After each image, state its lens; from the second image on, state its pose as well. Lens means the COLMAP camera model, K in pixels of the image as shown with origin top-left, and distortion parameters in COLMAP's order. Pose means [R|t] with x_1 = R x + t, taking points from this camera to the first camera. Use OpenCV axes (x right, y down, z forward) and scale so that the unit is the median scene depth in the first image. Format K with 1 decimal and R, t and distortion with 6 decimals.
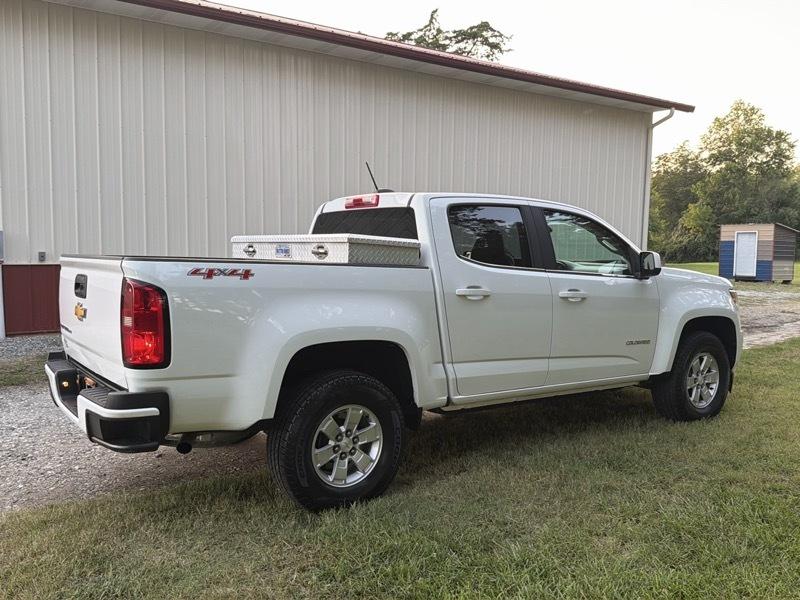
lens RADIAL K [[708.0, 0, 400.6], [0, 708.0, 306.6], [0, 0, 1]] dist [0.133556, -0.256379]
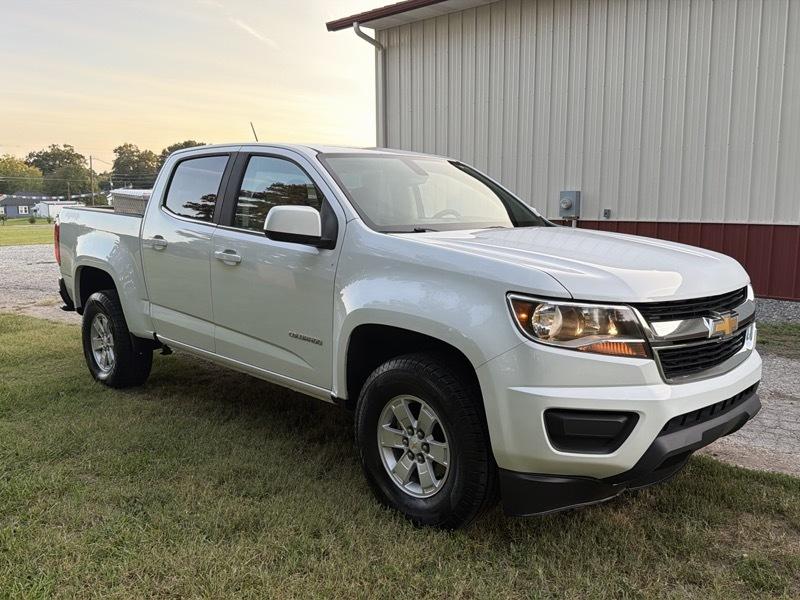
lens RADIAL K [[708.0, 0, 400.6], [0, 708.0, 306.6], [0, 0, 1]] dist [0.133556, -0.256379]
pose [[0.155728, 0.138646, -0.978021, 1.128094], [-0.085970, 0.988246, 0.126407, -0.083842], [0.984052, 0.064395, 0.165817, 1.086150]]
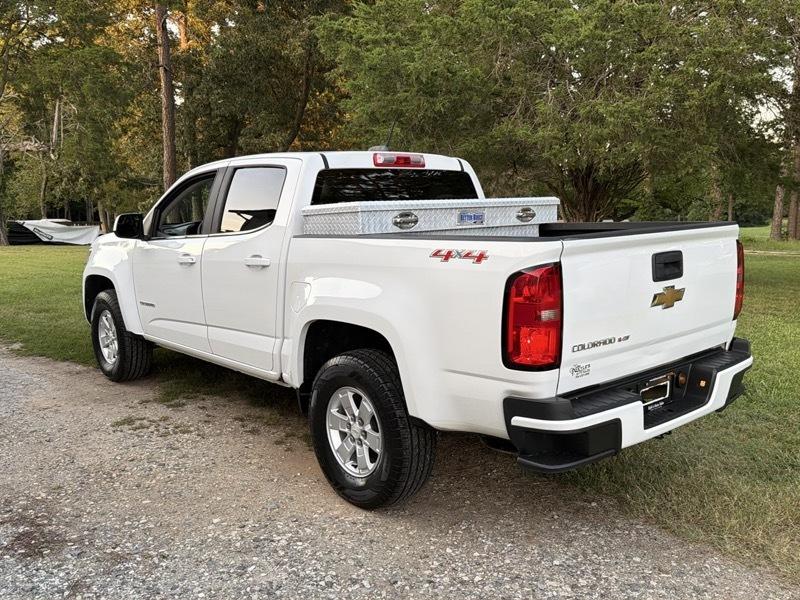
lens RADIAL K [[708.0, 0, 400.6], [0, 708.0, 306.6], [0, 0, 1]] dist [0.133556, -0.256379]
pose [[-0.107427, -0.162442, 0.980853, -0.987320], [0.091398, 0.980771, 0.172438, -0.123217], [-0.990003, 0.108173, -0.090515, 1.120226]]
